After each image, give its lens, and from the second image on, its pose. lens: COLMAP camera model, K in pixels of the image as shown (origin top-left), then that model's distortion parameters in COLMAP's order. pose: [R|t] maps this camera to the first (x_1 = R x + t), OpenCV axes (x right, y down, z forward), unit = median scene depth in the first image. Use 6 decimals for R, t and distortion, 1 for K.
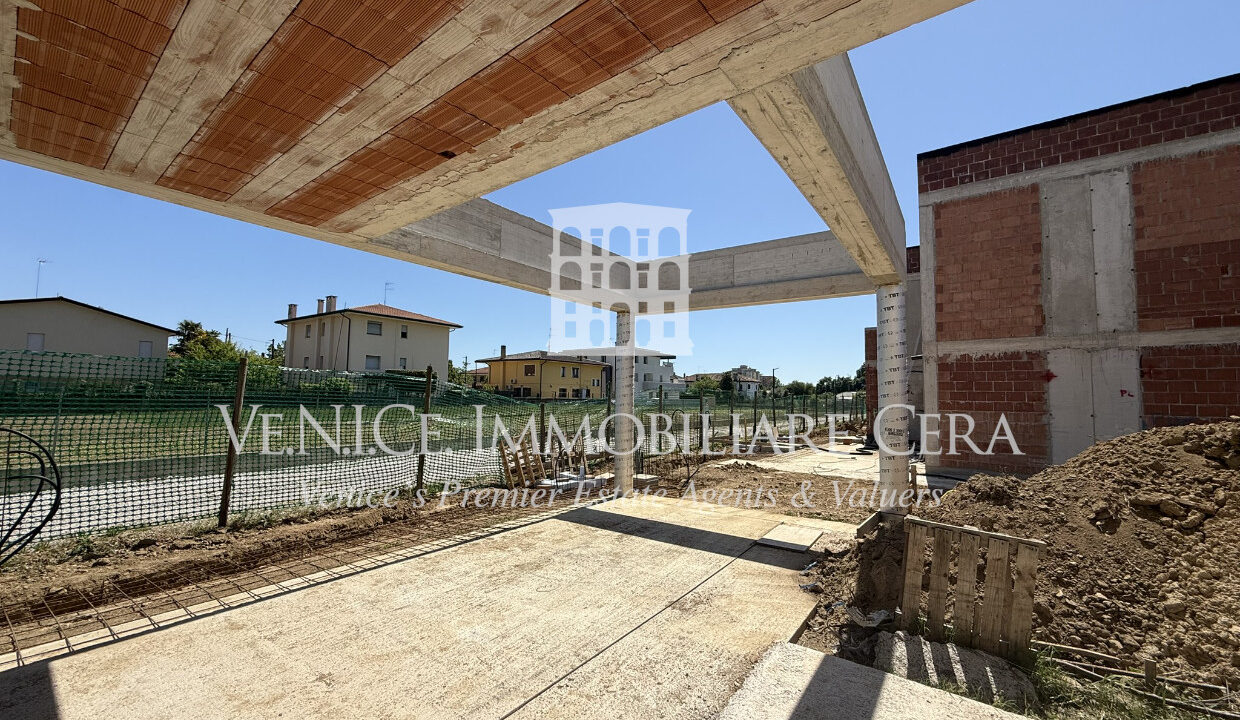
lens RADIAL K [[494.4, 0, 617.1], [0, 494.4, 363.3], [0, 0, 1]] dist [0.000183, 0.000122]
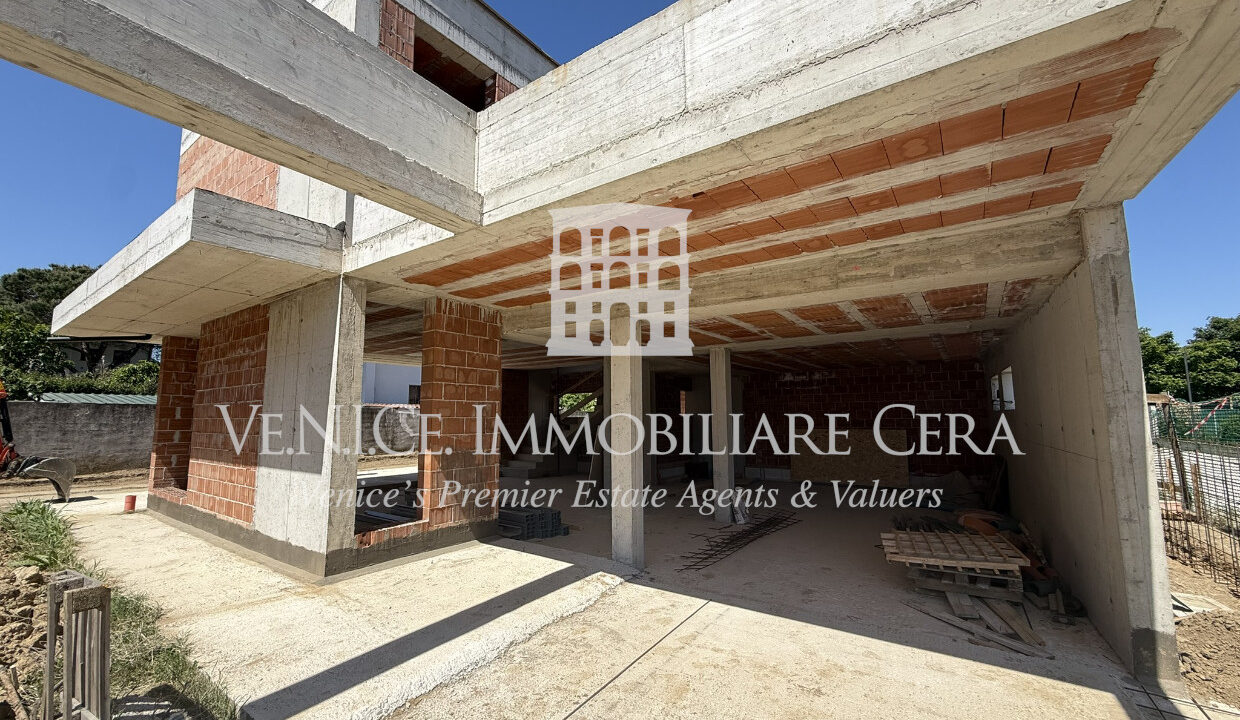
lens RADIAL K [[493.8, 0, 617.7], [0, 493.8, 363.1], [0, 0, 1]] dist [-0.000261, 0.000033]
pose [[-0.998727, -0.014137, -0.048425, -0.036223], [-0.005495, 0.984702, -0.174159, 0.043172], [0.050146, -0.173671, -0.983526, 0.637666]]
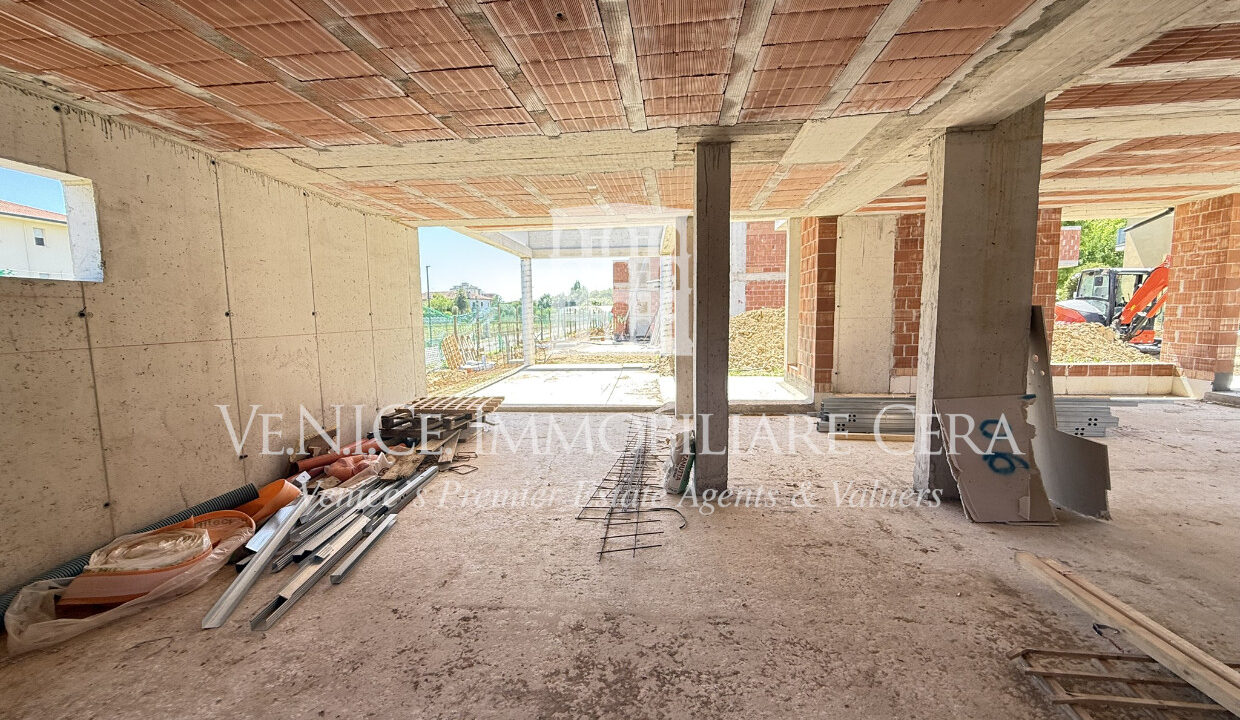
lens RADIAL K [[493.8, 0, 617.7], [0, 493.8, 363.1], [0, 0, 1]] dist [-0.000261, 0.000033]
pose [[0.852398, -0.081581, 0.516490, -0.561324], [-0.004868, 0.986473, 0.163850, -0.025839], [-0.522871, -0.142180, 0.840471, -0.567153]]
